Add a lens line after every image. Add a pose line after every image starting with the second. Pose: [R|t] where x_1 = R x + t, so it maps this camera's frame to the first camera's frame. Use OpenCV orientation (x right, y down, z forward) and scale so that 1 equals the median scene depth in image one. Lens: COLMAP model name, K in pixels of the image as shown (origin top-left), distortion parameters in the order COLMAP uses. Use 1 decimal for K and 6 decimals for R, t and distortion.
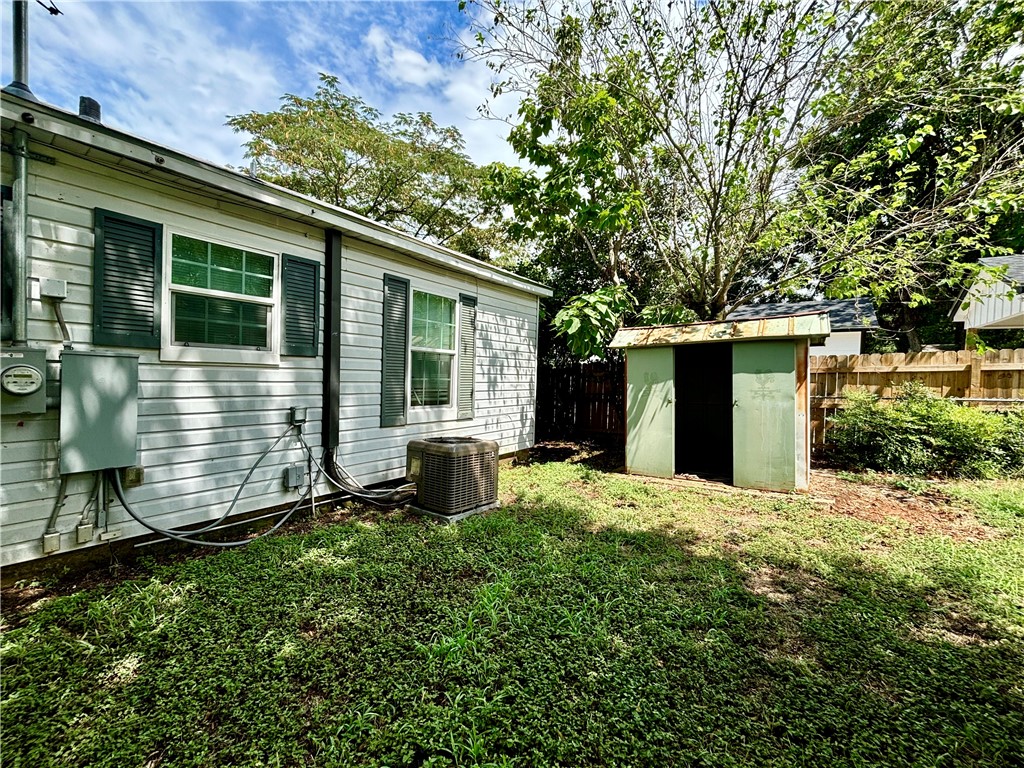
lens RADIAL K [[415.0, 0, 512.0], [0, 415.0, 384.0], [0, 0, 1]] dist [0.000495, 0.000017]
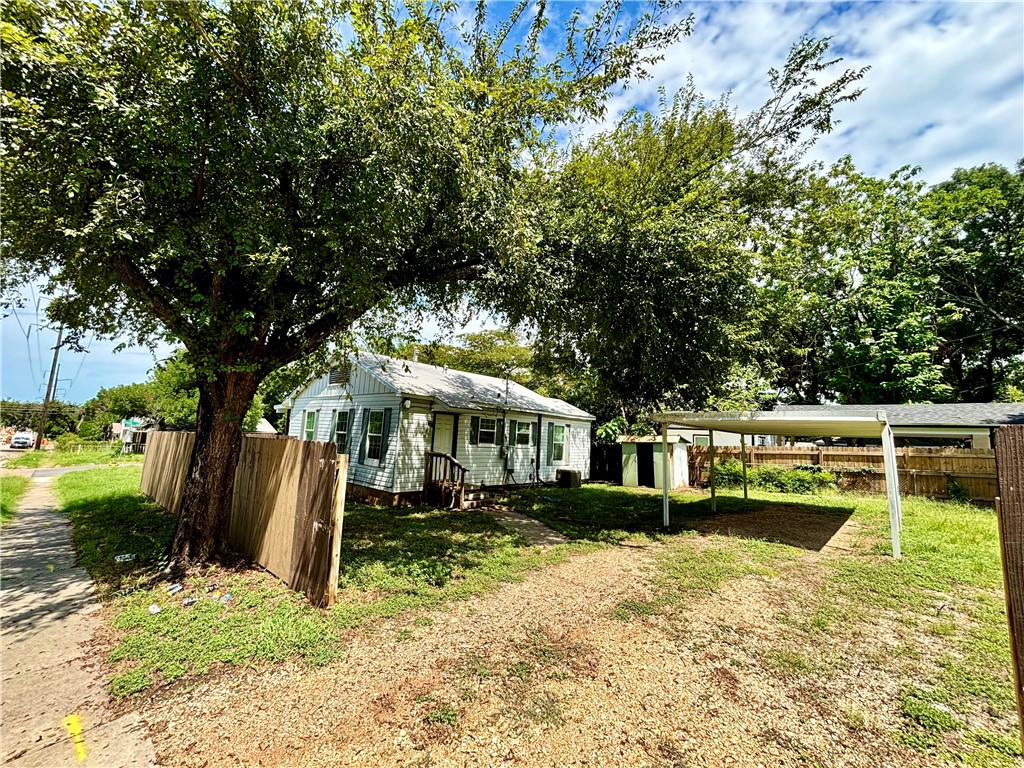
lens RADIAL K [[415.0, 0, 512.0], [0, 415.0, 384.0], [0, 0, 1]] dist [0.000495, 0.000017]
pose [[0.996233, 0.012387, -0.085827, -0.256383], [-0.025832, 0.987202, -0.157369, -0.013779], [0.082779, 0.158993, 0.983803, -2.071107]]
